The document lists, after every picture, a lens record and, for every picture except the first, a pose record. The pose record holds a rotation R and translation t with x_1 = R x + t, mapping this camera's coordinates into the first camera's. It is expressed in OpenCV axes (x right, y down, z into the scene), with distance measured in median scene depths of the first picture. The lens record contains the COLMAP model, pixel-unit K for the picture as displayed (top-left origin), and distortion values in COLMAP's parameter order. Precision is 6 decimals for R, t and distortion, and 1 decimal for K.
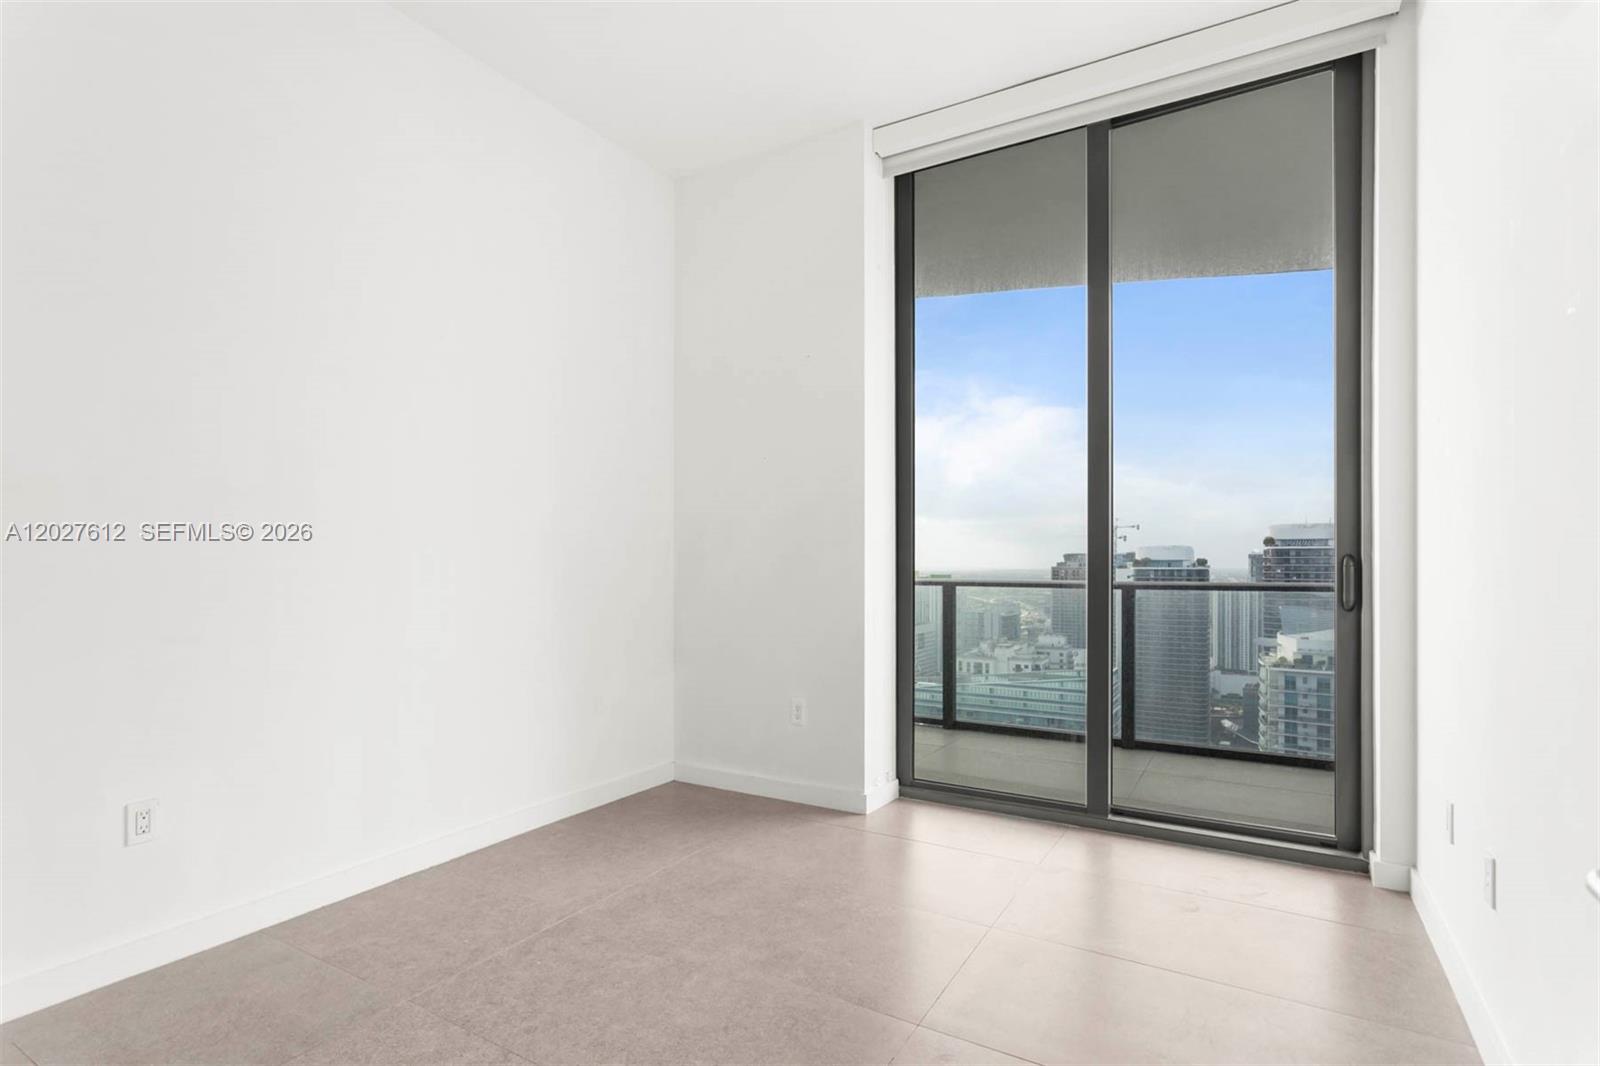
lens RADIAL K [[799.7, 0, 802.1], [0, 799.7, 546.5], [0, 0, 1]] dist [-0.003953, 0.002177]
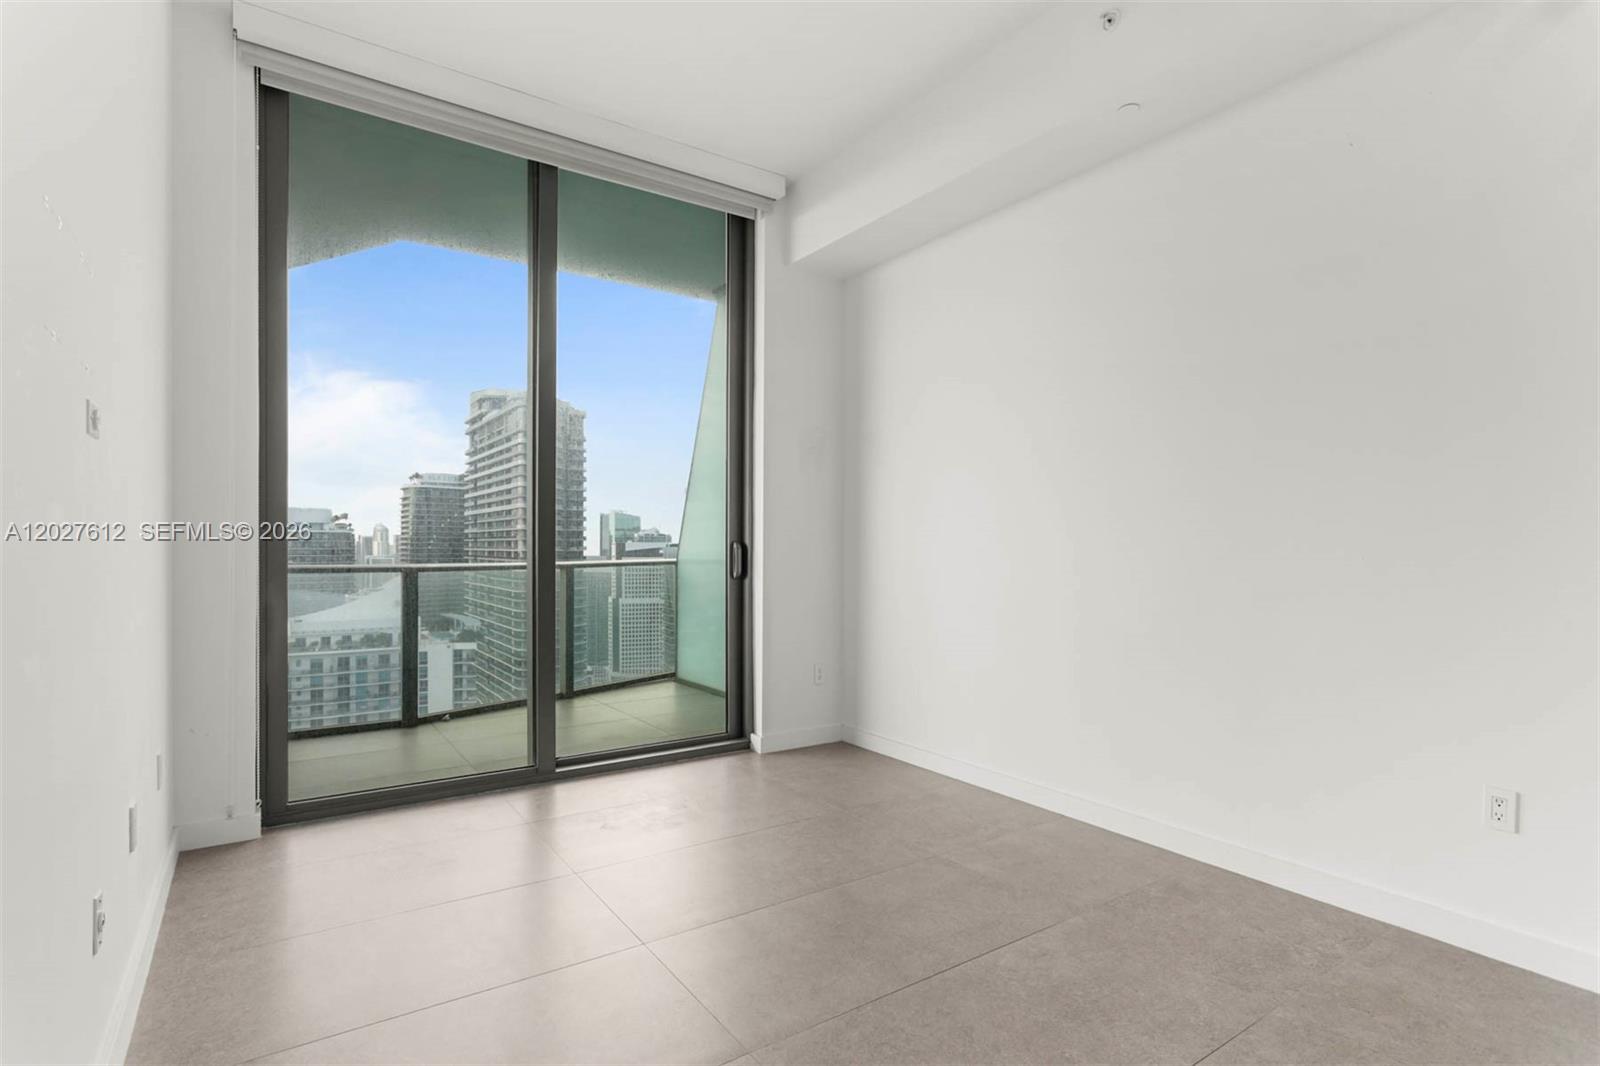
lens RADIAL K [[799.7, 0, 802.1], [0, 799.7, 546.5], [0, 0, 1]] dist [-0.003953, 0.002177]
pose [[0.423466, 0.001693, 0.905910, -0.386353], [-0.020582, 0.999758, 0.007753, 0.002069], [-0.905678, -0.021929, 0.423399, 0.154324]]
